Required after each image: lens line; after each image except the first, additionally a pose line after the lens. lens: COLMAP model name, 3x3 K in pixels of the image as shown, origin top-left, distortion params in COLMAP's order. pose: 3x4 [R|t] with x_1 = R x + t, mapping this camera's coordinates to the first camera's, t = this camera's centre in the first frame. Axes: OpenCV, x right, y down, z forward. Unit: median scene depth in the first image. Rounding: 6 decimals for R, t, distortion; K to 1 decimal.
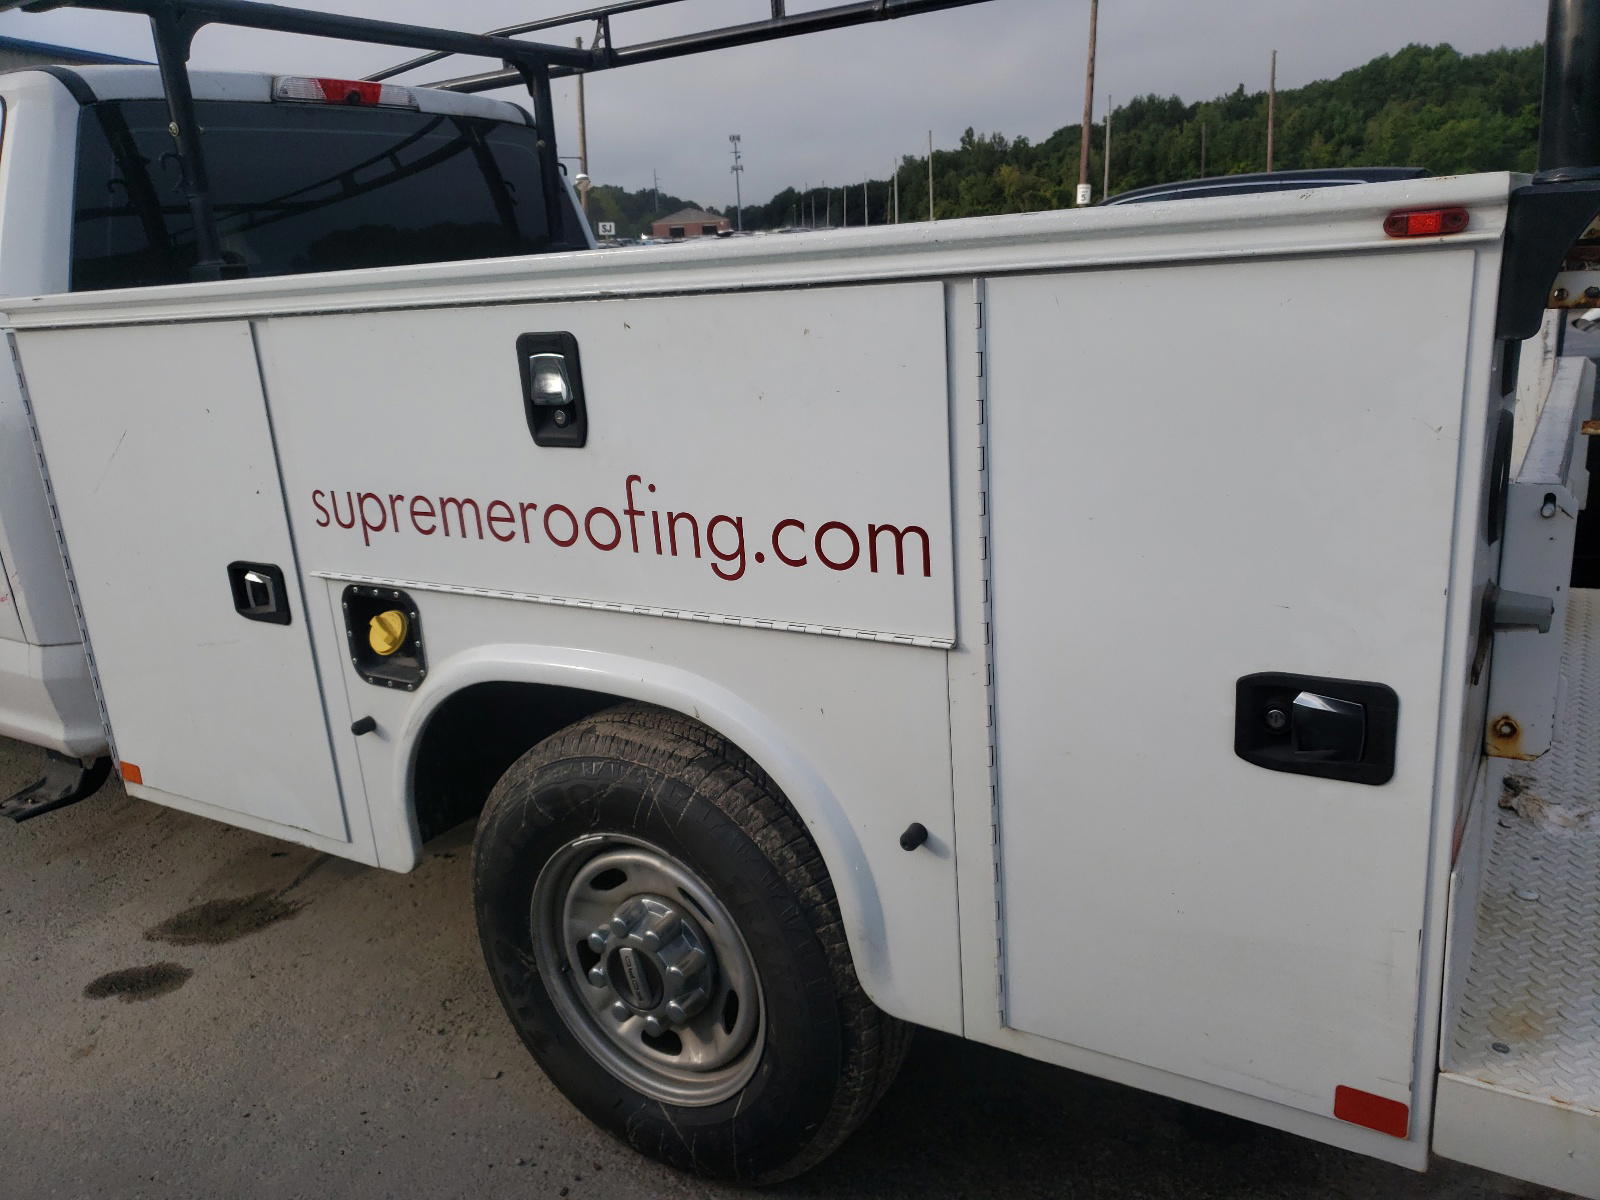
lens RADIAL K [[1230.5, 0, 801.0], [0, 1230.5, 624.4], [0, 0, 1]] dist [0.006332, 0.000255]
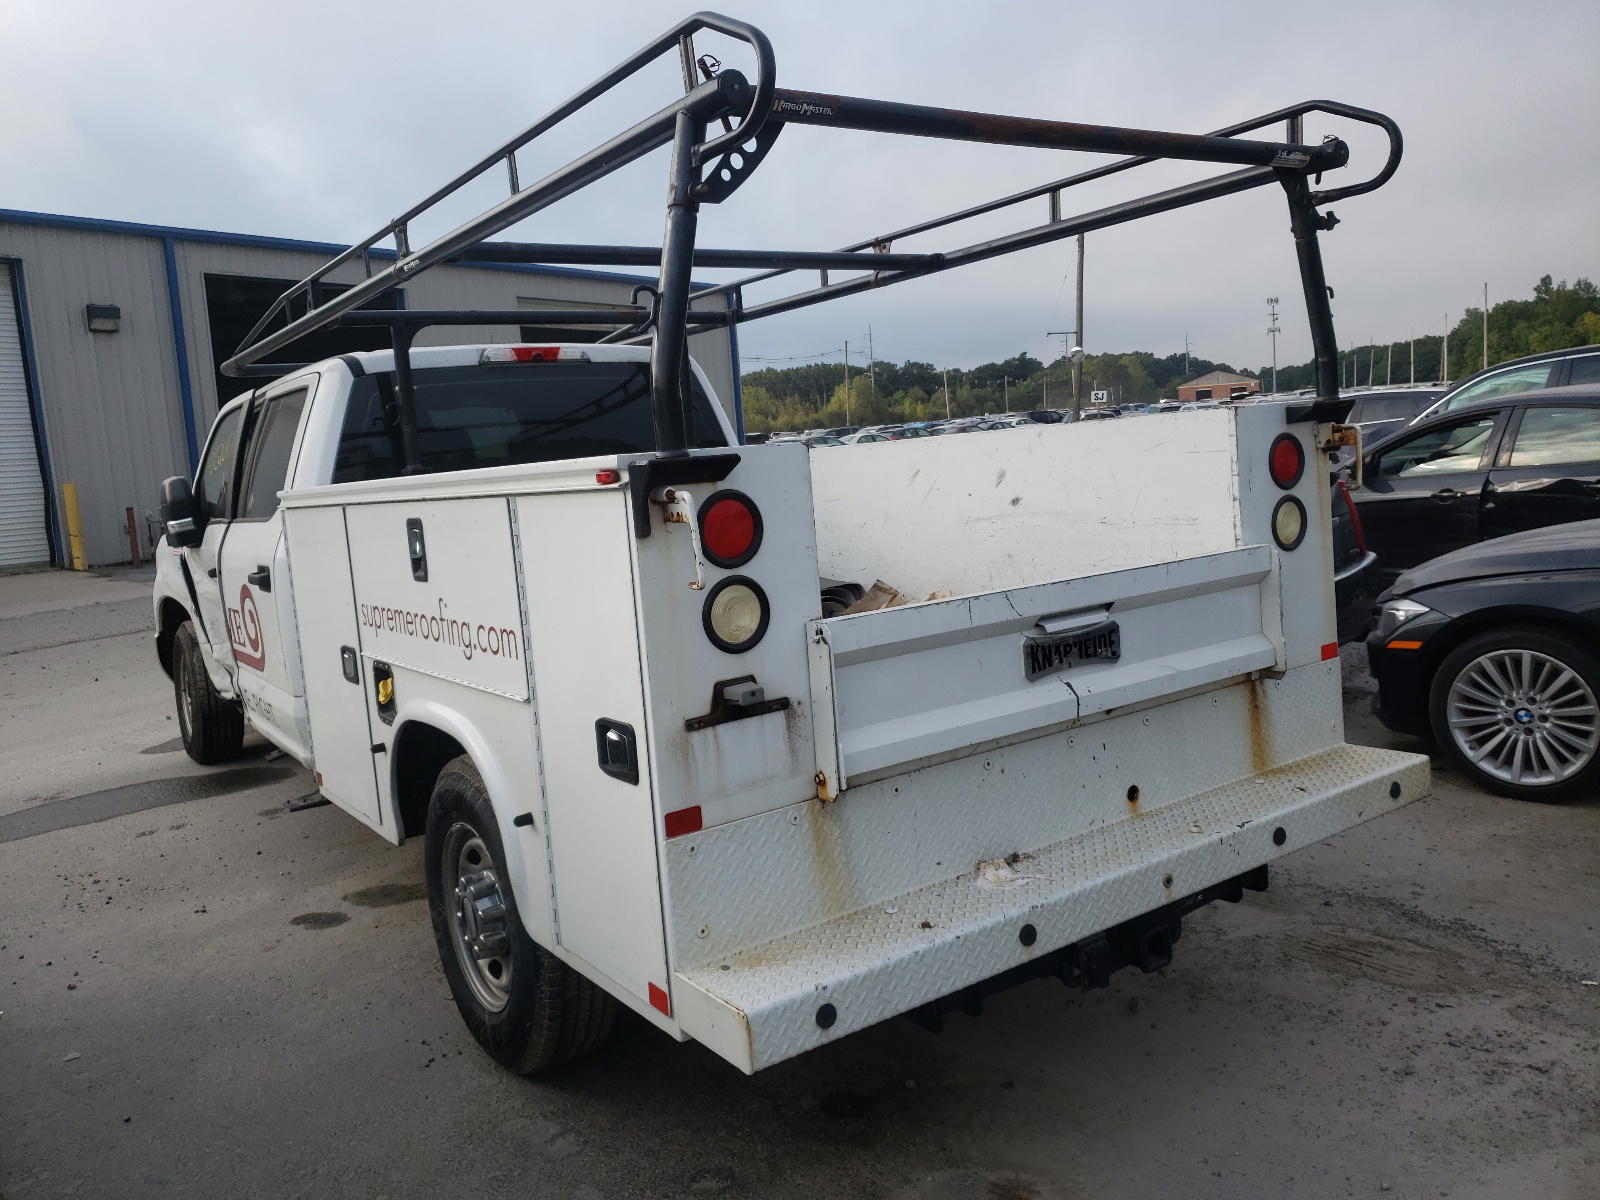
lens RADIAL K [[1249.4, 0, 800.0], [0, 1249.4, 600.0], [0, 0, 1]] dist [0.003053, 0.001180]
pose [[0.915022, 0.041366, -0.401277, 0.465378], [-0.100021, 0.986932, -0.126337, 0.024311], [0.390807, 0.155737, 0.907202, -0.183728]]
